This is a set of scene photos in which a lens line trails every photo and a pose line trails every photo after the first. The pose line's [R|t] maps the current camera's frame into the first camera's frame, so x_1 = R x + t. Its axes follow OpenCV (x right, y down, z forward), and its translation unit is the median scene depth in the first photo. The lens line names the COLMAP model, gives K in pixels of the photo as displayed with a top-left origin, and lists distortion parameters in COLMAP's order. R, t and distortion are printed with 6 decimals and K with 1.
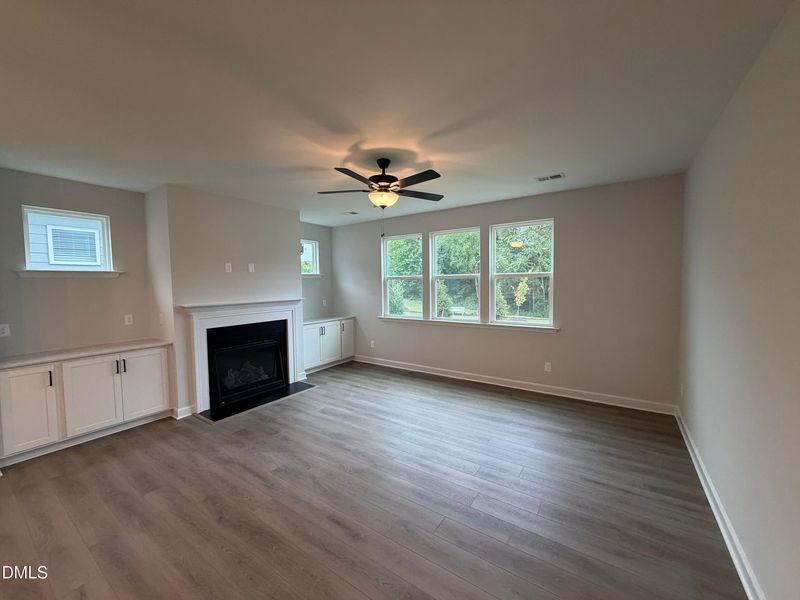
lens RADIAL K [[319.2, 0, 401.9], [0, 319.2, 300.6], [0, 0, 1]] dist [0.001363, 0.000300]
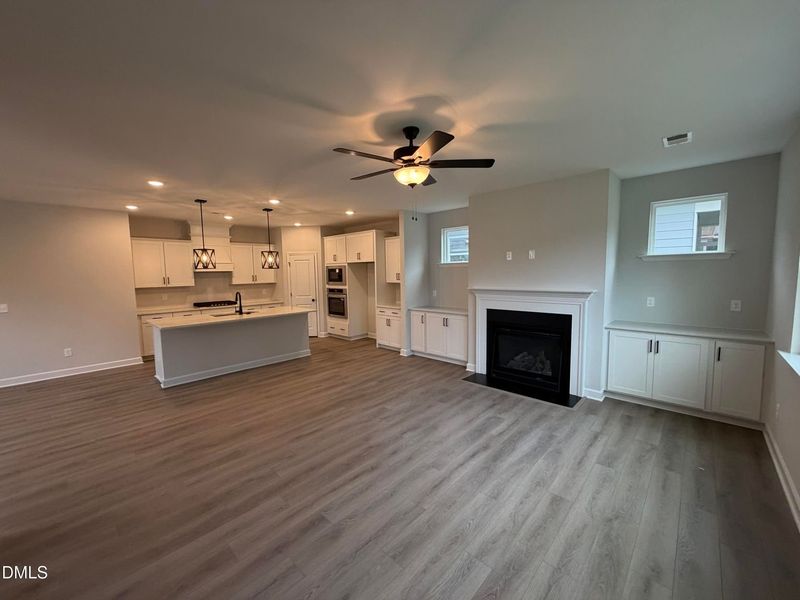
lens RADIAL K [[319.2, 0, 401.2], [0, 319.2, 297.8], [0, 0, 1]] dist [0.001363, 0.000300]
pose [[-0.160136, 0.095758, -0.982439, 0.592203], [-0.040562, 0.993804, 0.103477, -0.060496], [0.986261, 0.056420, -0.155260, 0.819181]]
